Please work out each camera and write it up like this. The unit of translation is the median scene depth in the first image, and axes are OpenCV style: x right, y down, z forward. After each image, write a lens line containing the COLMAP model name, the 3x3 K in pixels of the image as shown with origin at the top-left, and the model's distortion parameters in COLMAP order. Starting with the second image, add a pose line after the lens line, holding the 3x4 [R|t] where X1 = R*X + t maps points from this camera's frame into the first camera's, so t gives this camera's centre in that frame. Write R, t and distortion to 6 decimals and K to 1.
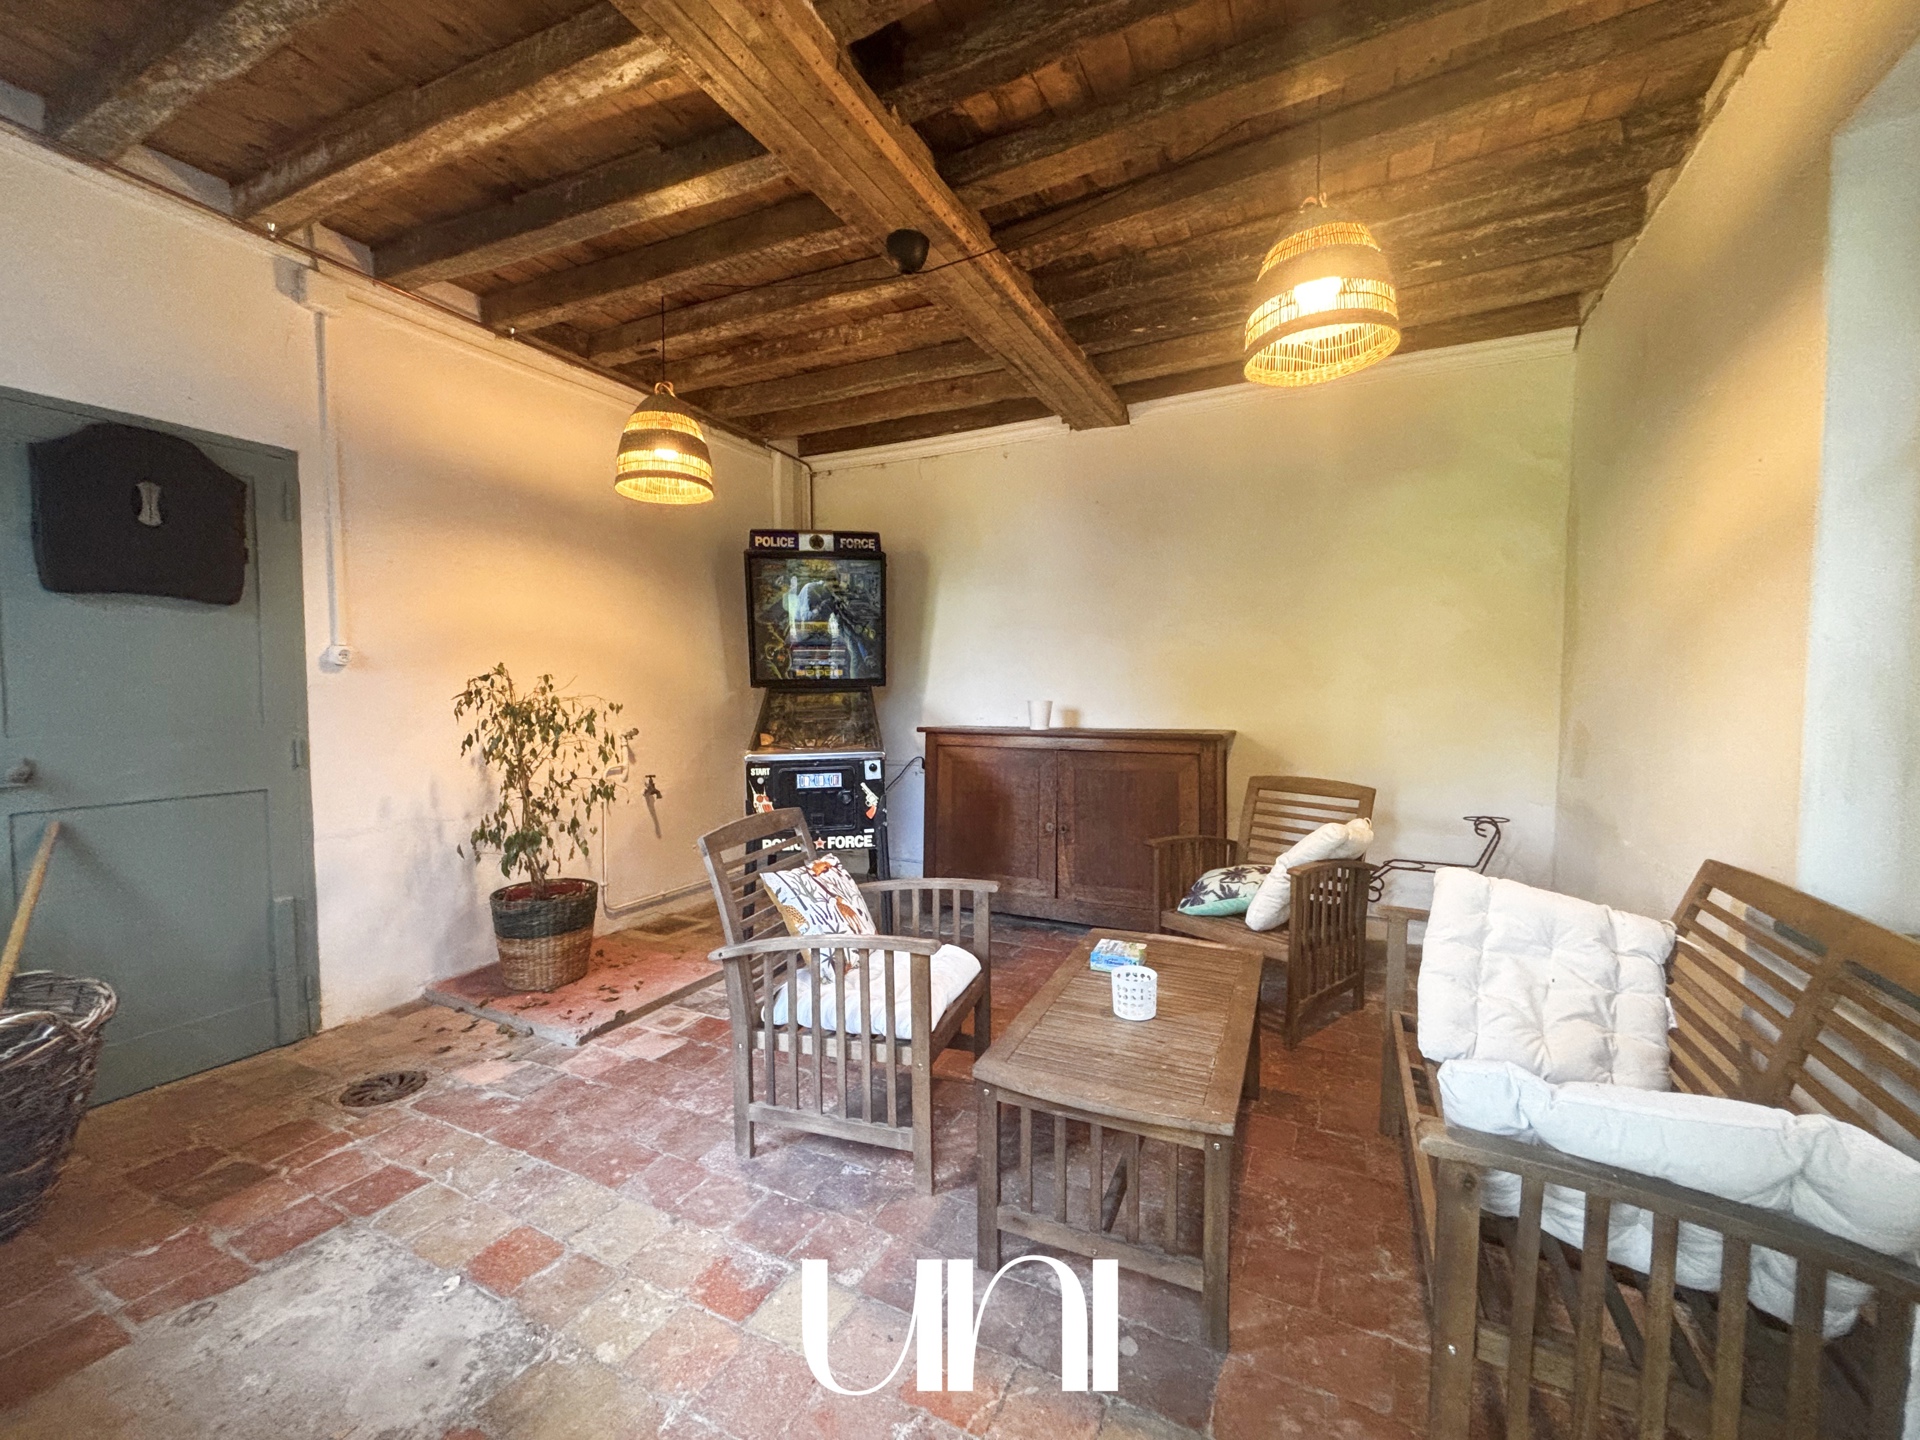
lens RADIAL K [[764.0, 0, 965.4], [0, 764.0, 730.5], [0, 0, 1]] dist [0.001513, -0.000517]
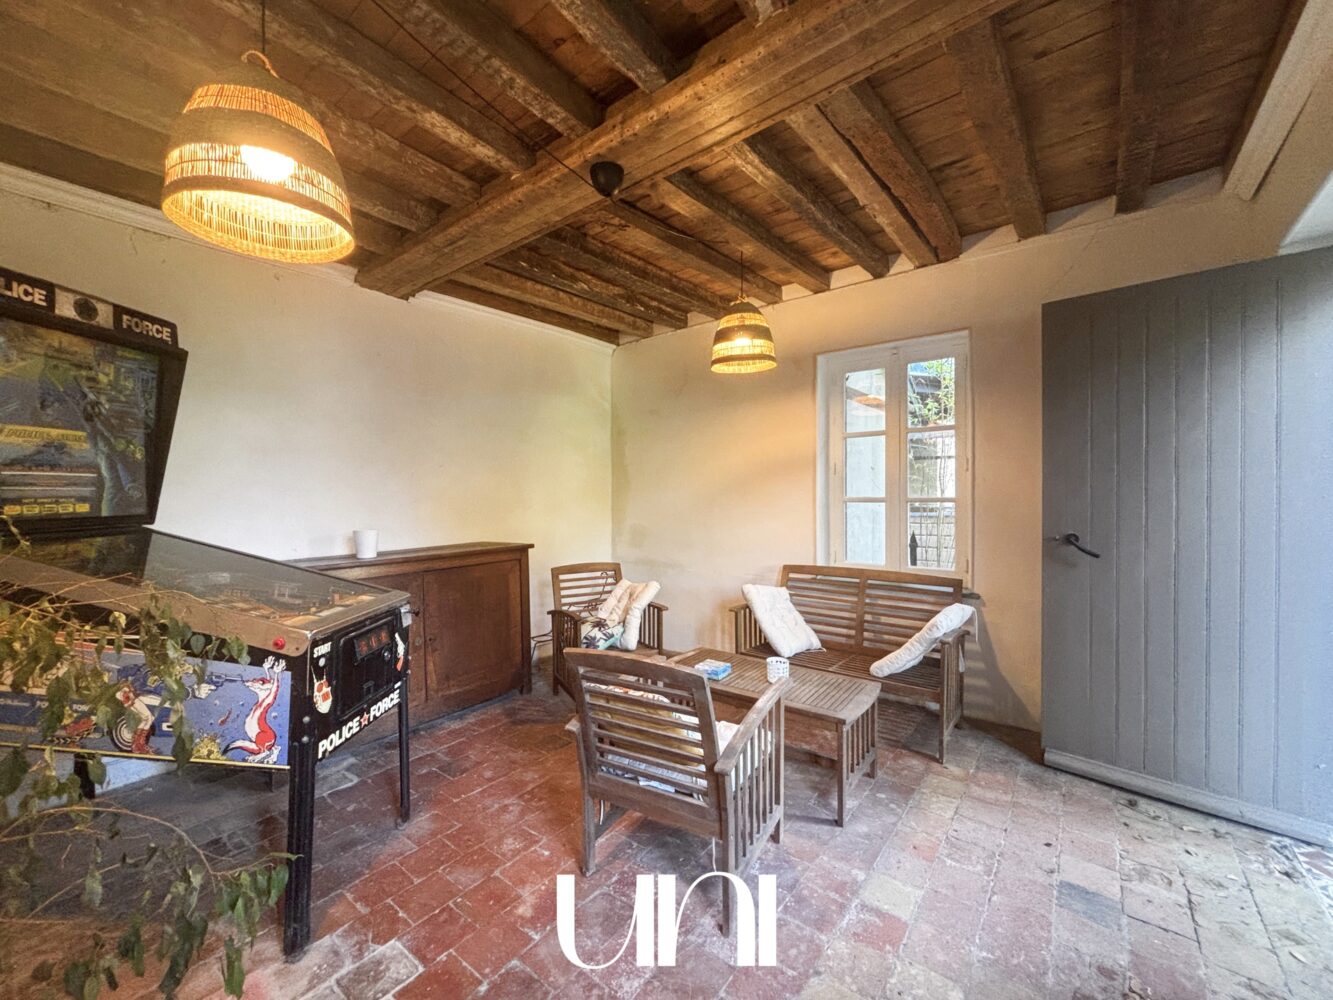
lens RADIAL K [[530.4, 0, 671.1], [0, 530.4, 492.8], [0, 0, 1]] dist [0.001513, -0.000517]
pose [[0.211494, 0.001429, 0.977378, -0.533504], [0.064558, 0.997795, -0.015428, -0.051081], [-0.975245, 0.066360, 0.210935, 0.427023]]
